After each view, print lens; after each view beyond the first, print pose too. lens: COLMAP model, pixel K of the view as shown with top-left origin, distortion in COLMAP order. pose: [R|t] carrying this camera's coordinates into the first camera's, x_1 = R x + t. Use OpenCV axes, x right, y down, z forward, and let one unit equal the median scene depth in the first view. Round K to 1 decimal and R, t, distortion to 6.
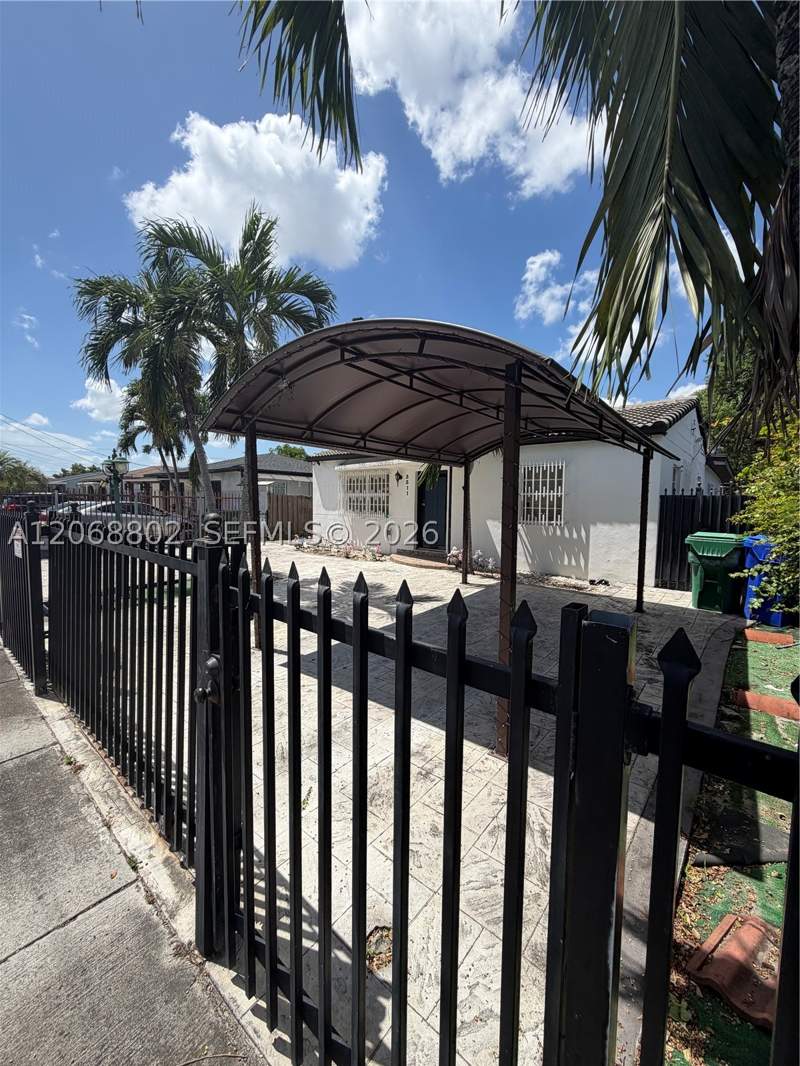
lens RADIAL K [[422.6, 0, 397.8], [0, 422.6, 530.0], [0, 0, 1]] dist [-0.001394, 0.000703]
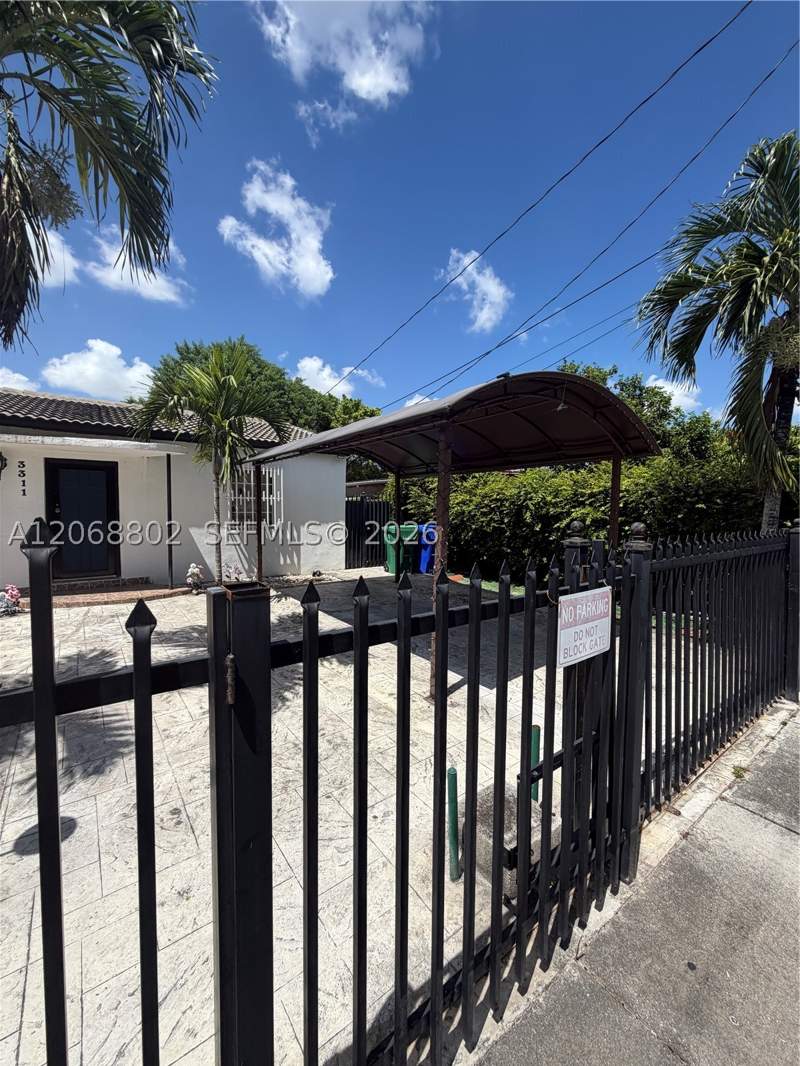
lens RADIAL K [[422.6, 0, 397.8], [0, 422.6, 530.0], [0, 0, 1]] dist [-0.001394, 0.000703]
pose [[0.226897, -0.063528, 0.971844, -0.603447], [0.063918, 0.996690, 0.050229, -0.042094], [-0.971819, 0.050722, 0.230207, 0.485791]]
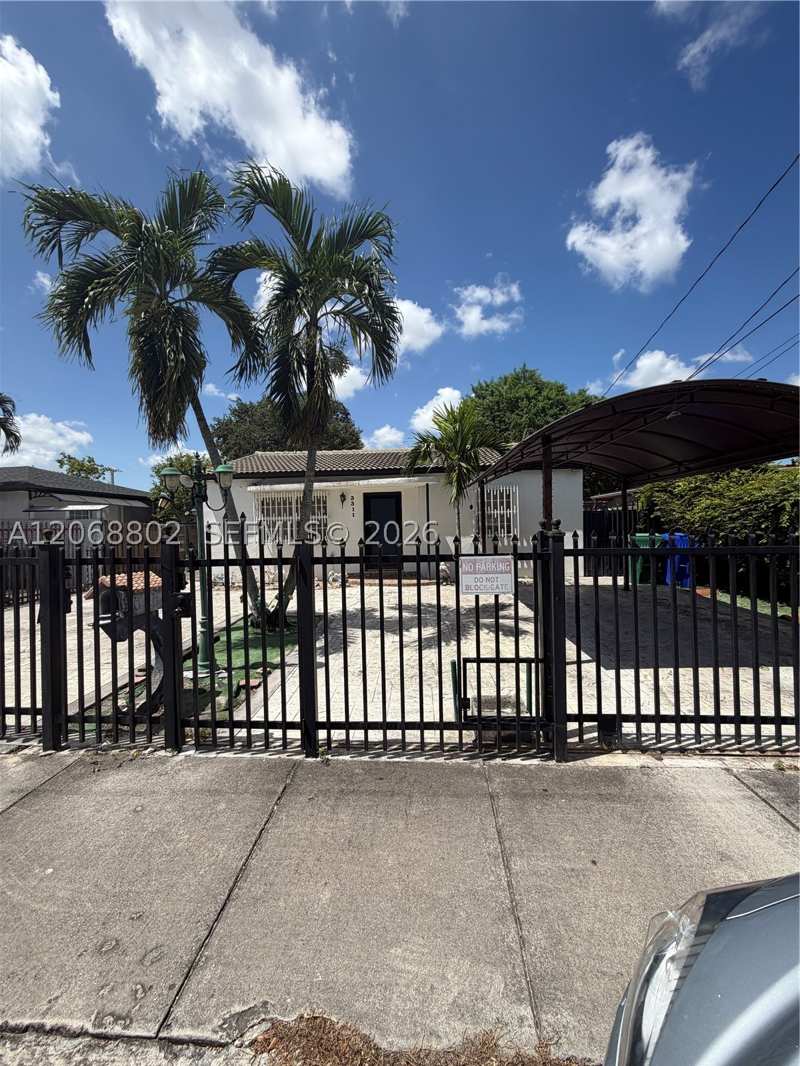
lens RADIAL K [[422.6, 0, 397.8], [0, 422.6, 530.0], [0, 0, 1]] dist [-0.001394, 0.000703]
pose [[0.798232, -0.040484, 0.600988, -0.662930], [0.075890, 0.996548, -0.033668, -0.015883], [-0.597550, 0.072484, 0.798549, 0.222735]]
